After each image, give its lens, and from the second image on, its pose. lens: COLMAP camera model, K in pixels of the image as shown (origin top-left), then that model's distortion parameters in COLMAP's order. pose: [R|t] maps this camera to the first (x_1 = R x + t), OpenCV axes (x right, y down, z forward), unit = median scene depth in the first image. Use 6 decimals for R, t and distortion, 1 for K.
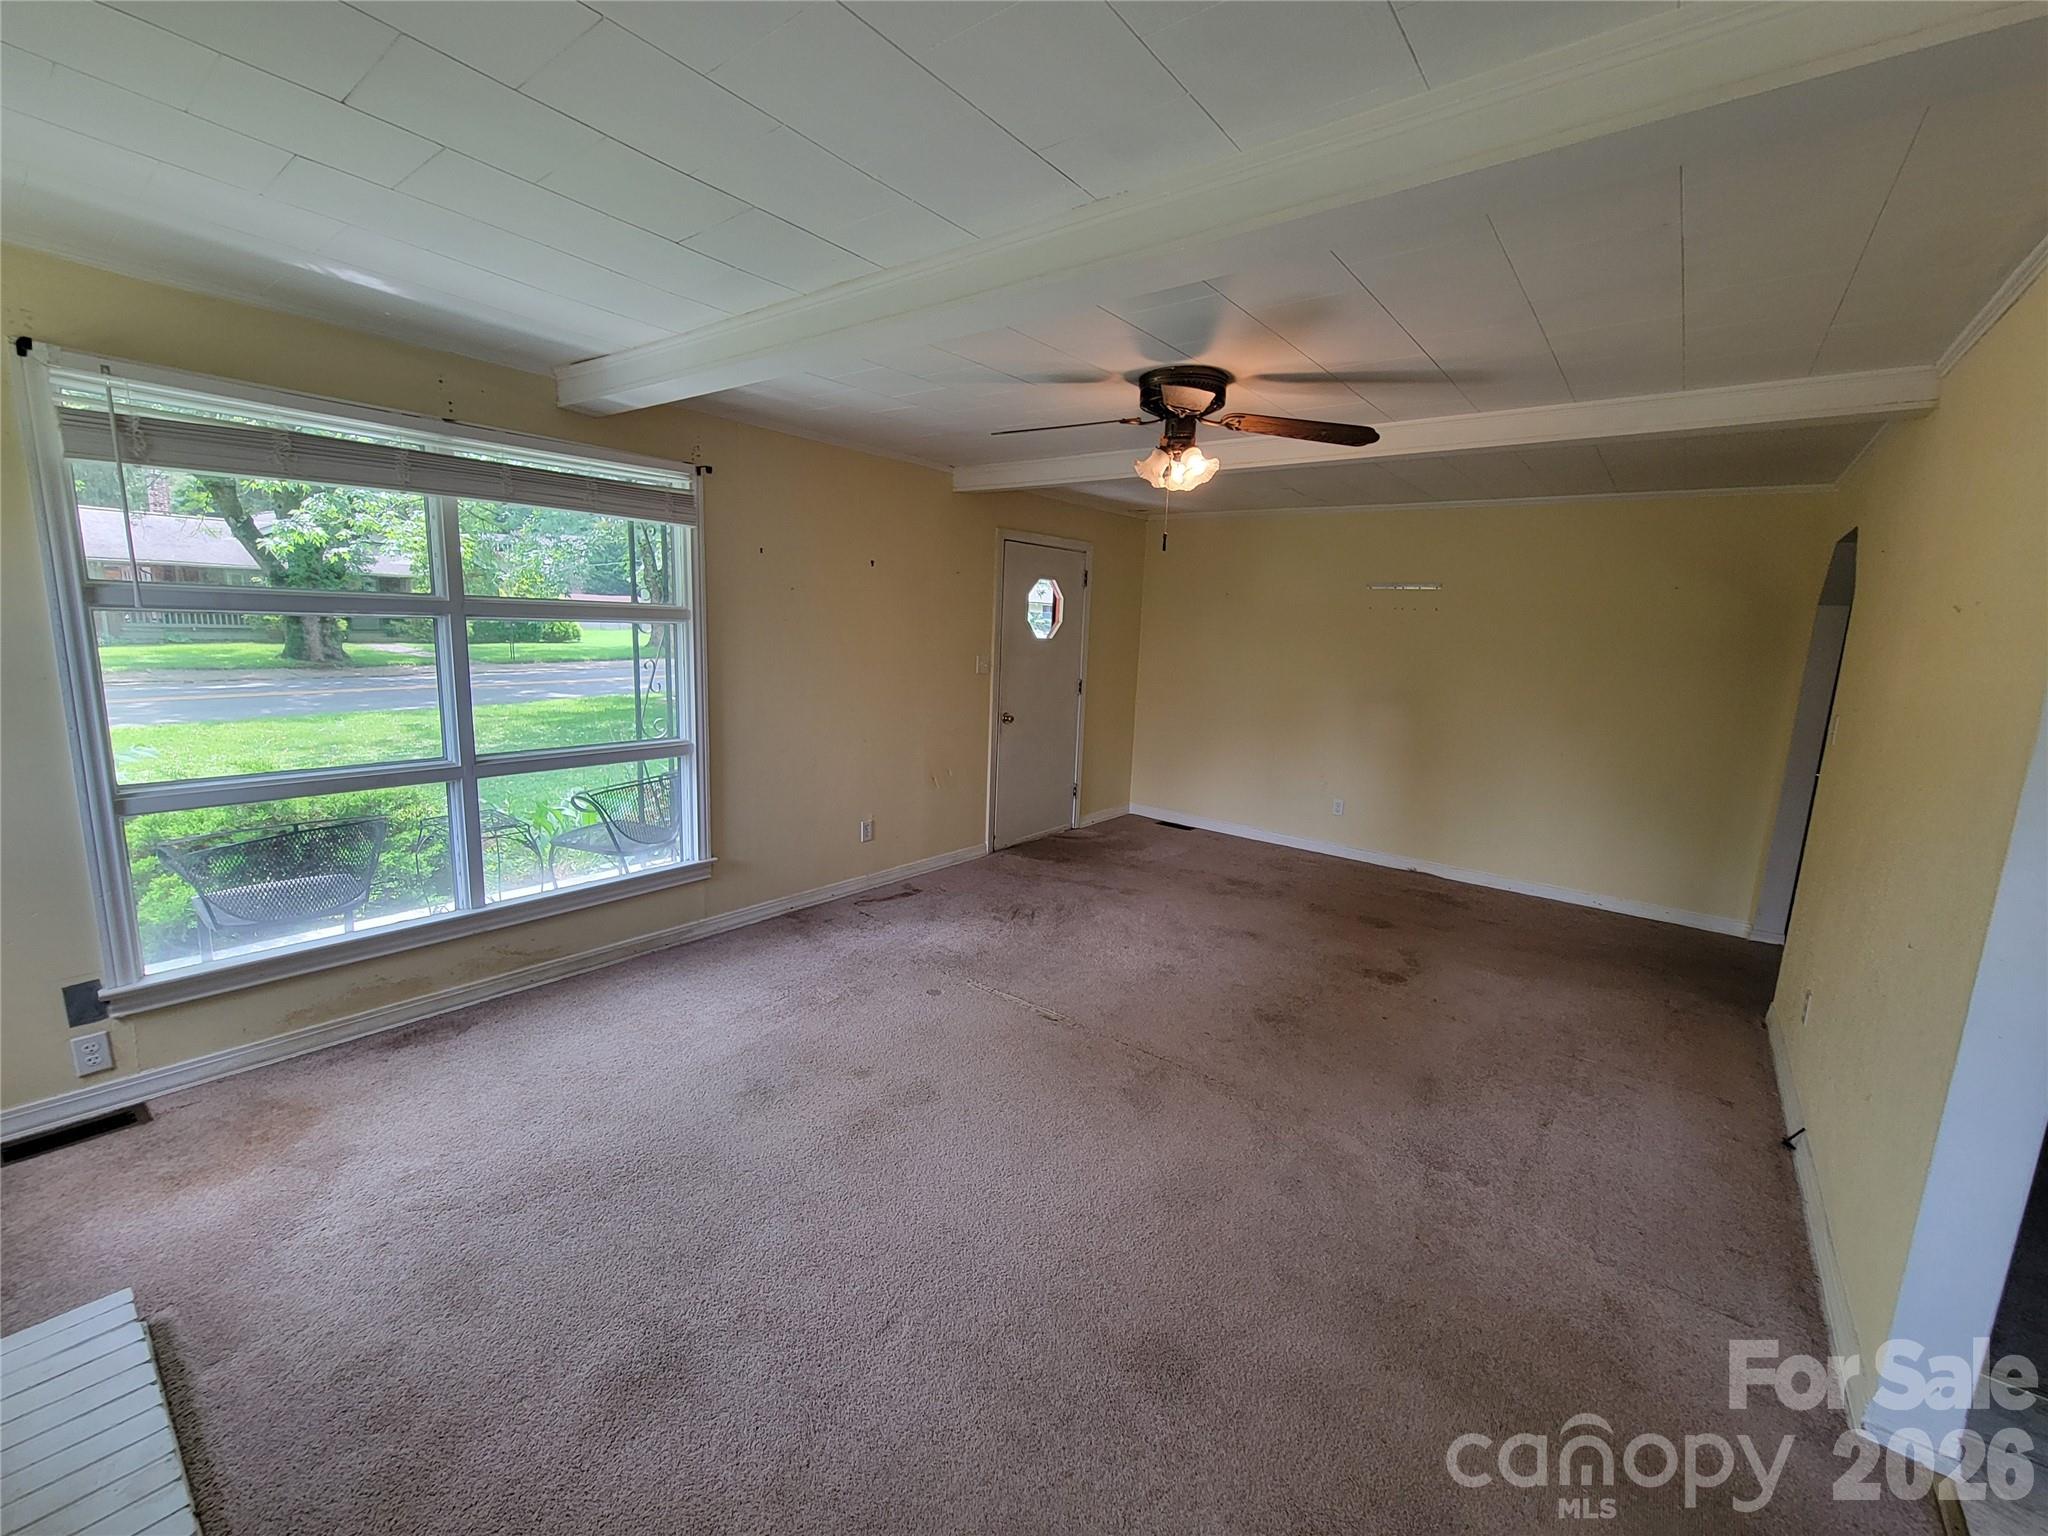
lens RADIAL K [[836.5, 0, 1029.3], [0, 836.5, 763.5], [0, 0, 1]] dist [-0.001257, -0.000184]
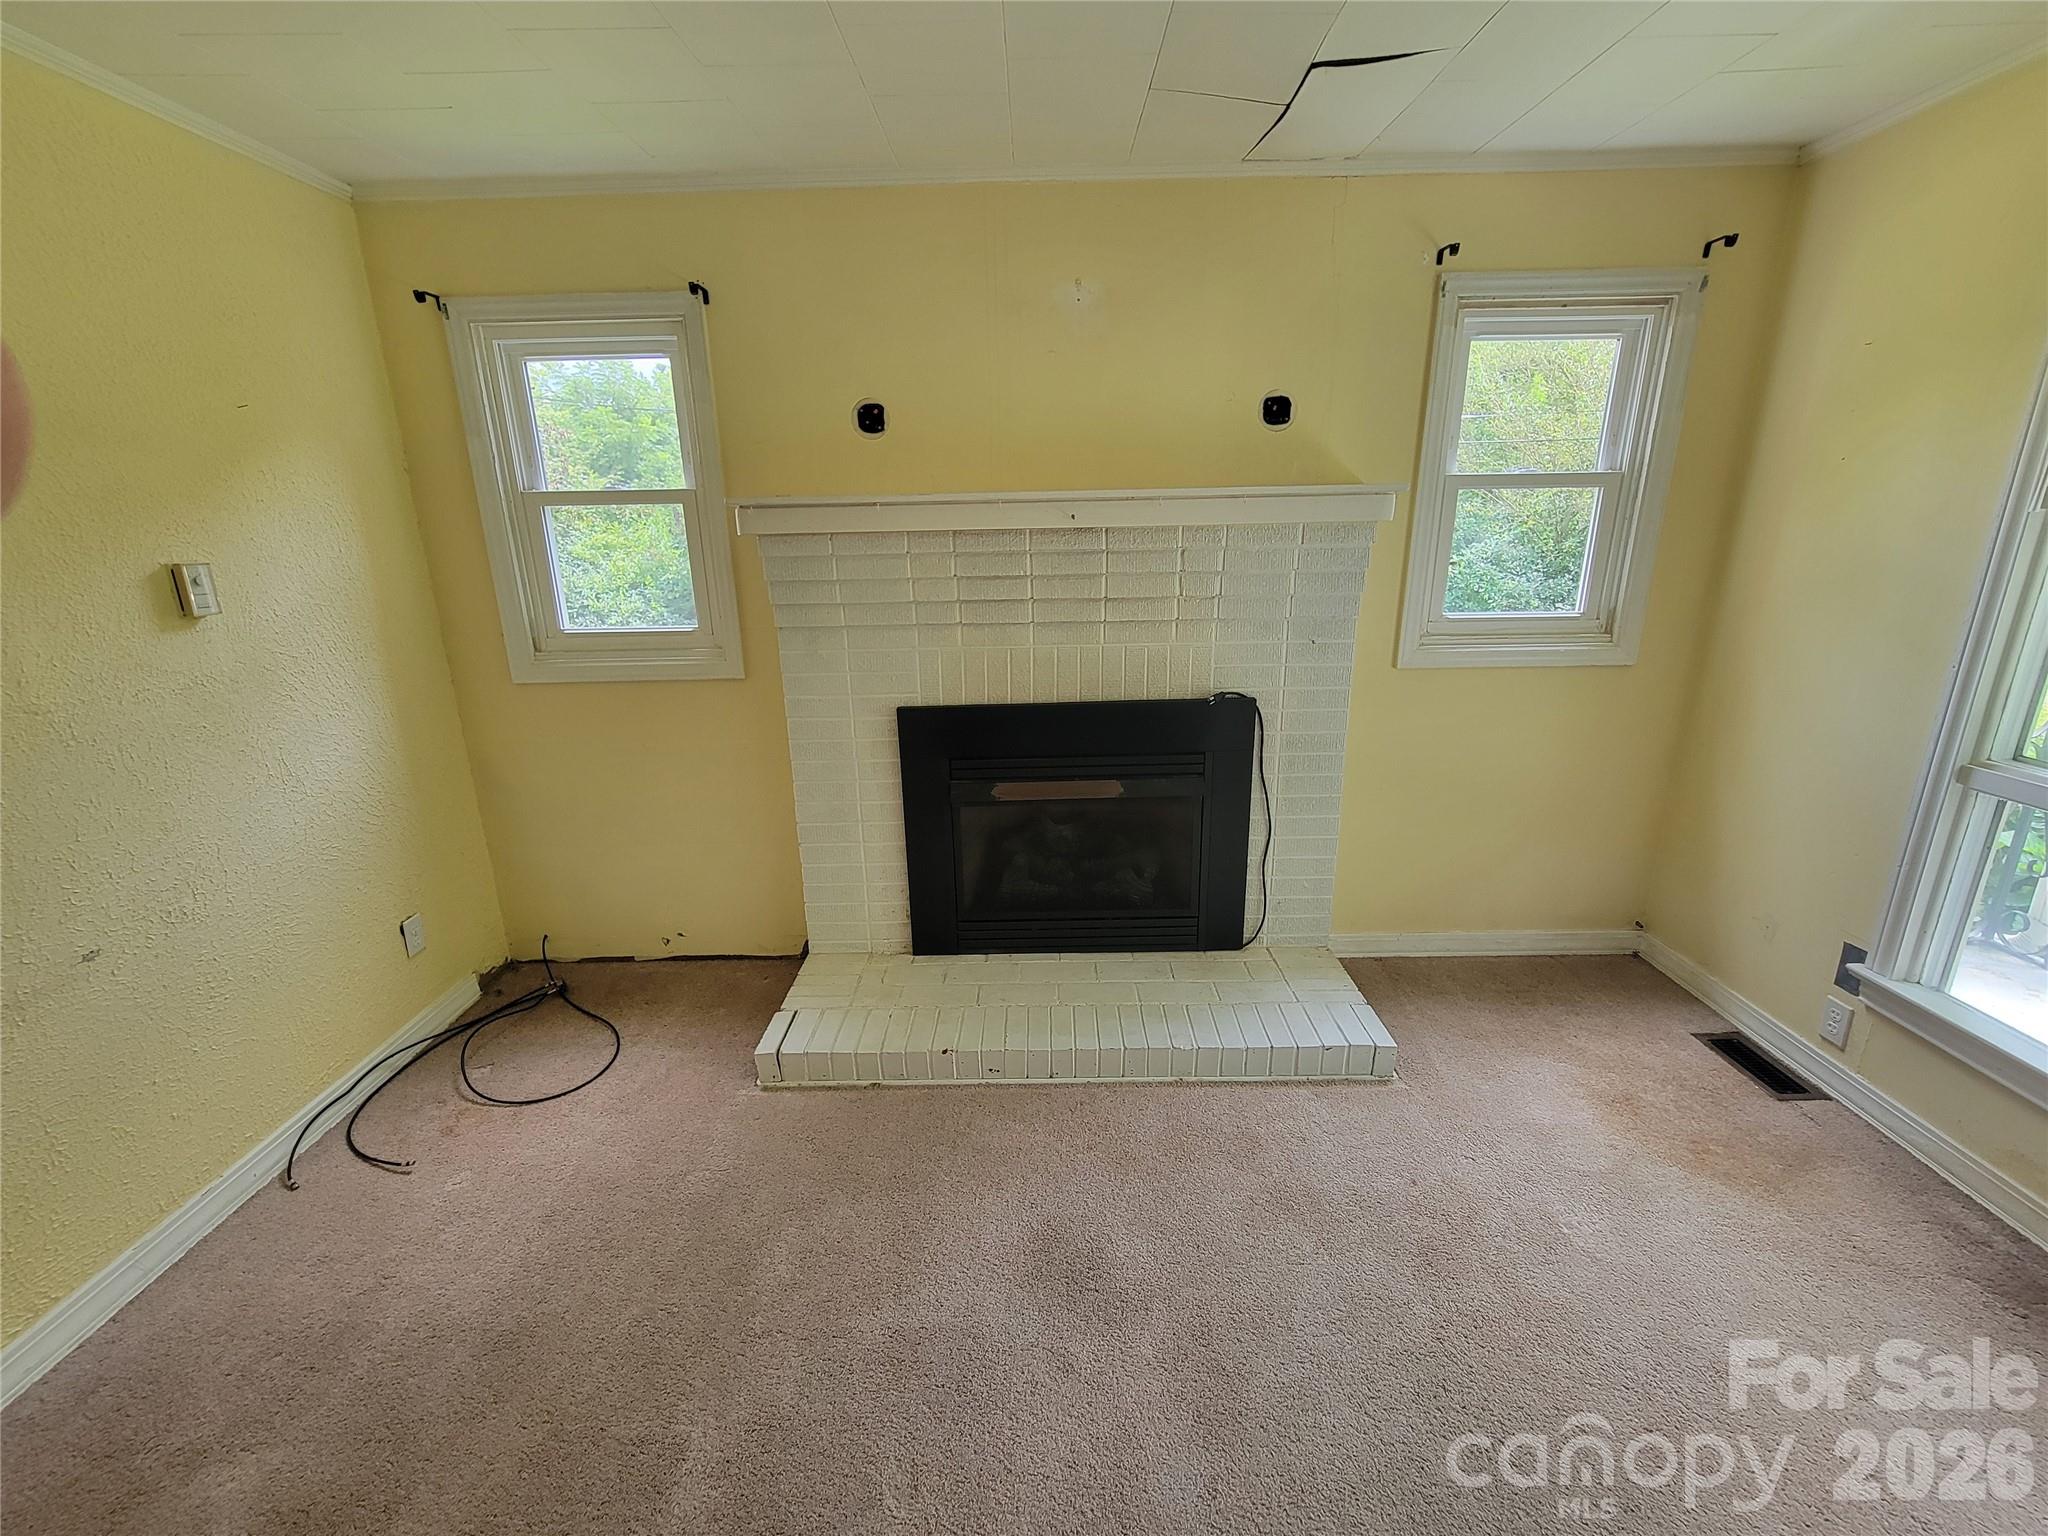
lens RADIAL K [[836.5, 0, 1029.3], [0, 836.5, 763.5], [0, 0, 1]] dist [-0.001257, -0.000184]
pose [[-0.791245, 0.146432, -0.593707, 0.067805], [-0.113523, 0.918852, 0.377919, -0.151432], [0.600869, 0.366426, -0.710414, 0.998657]]
